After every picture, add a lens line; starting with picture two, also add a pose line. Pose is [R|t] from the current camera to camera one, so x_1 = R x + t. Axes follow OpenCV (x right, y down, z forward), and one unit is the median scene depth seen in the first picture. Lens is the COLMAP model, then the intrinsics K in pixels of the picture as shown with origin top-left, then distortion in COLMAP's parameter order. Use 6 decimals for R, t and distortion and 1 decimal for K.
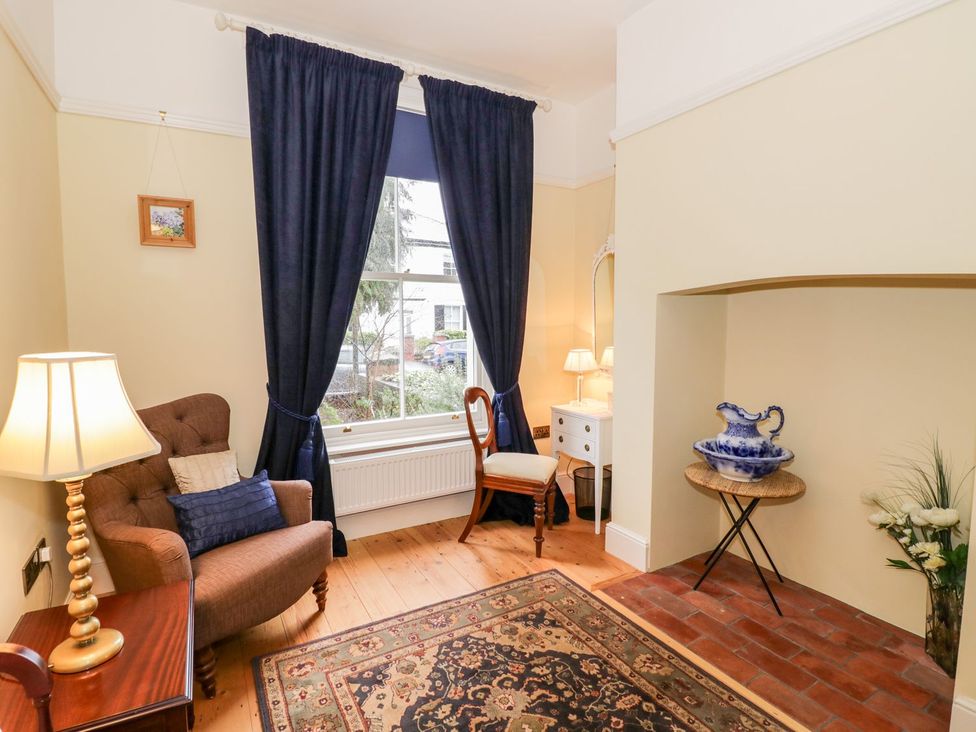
lens RADIAL K [[508.1, 0, 487.8], [0, 508.1, 360.9], [0, 0, 1]] dist [0.000396, -0.012040]
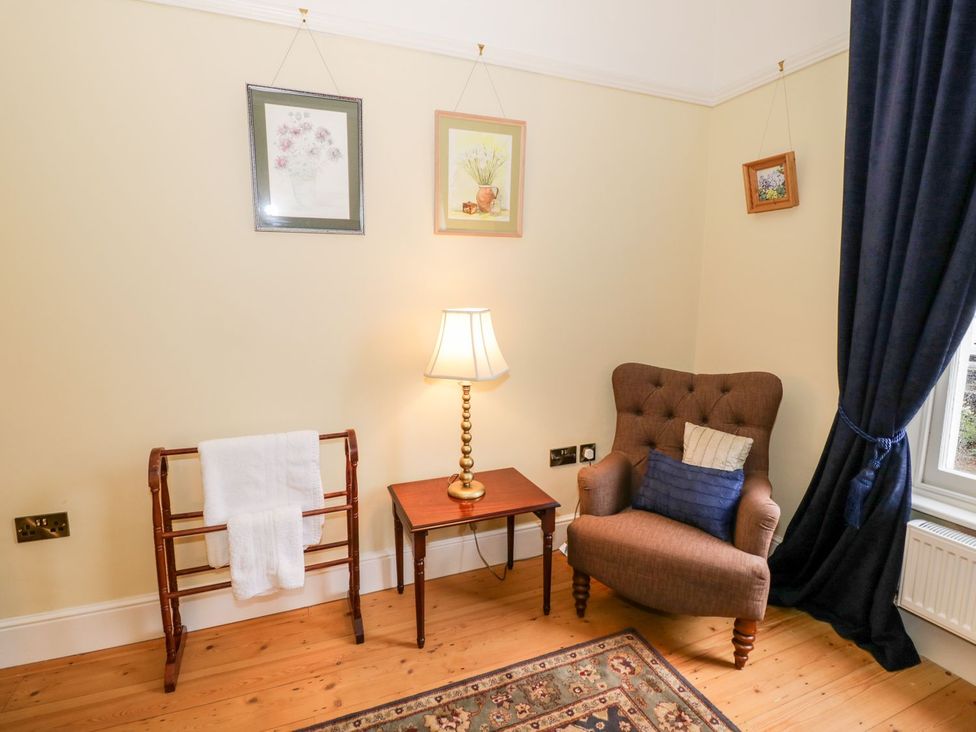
lens RADIAL K [[508.1, 0, 487.8], [0, 508.1, 360.9], [0, 0, 1]] dist [0.000396, -0.012040]
pose [[-0.128604, 0.143128, -0.981313, 0.470071], [-0.087785, 0.984003, 0.155024, -0.064074], [0.987803, 0.106081, -0.113983, 0.748581]]
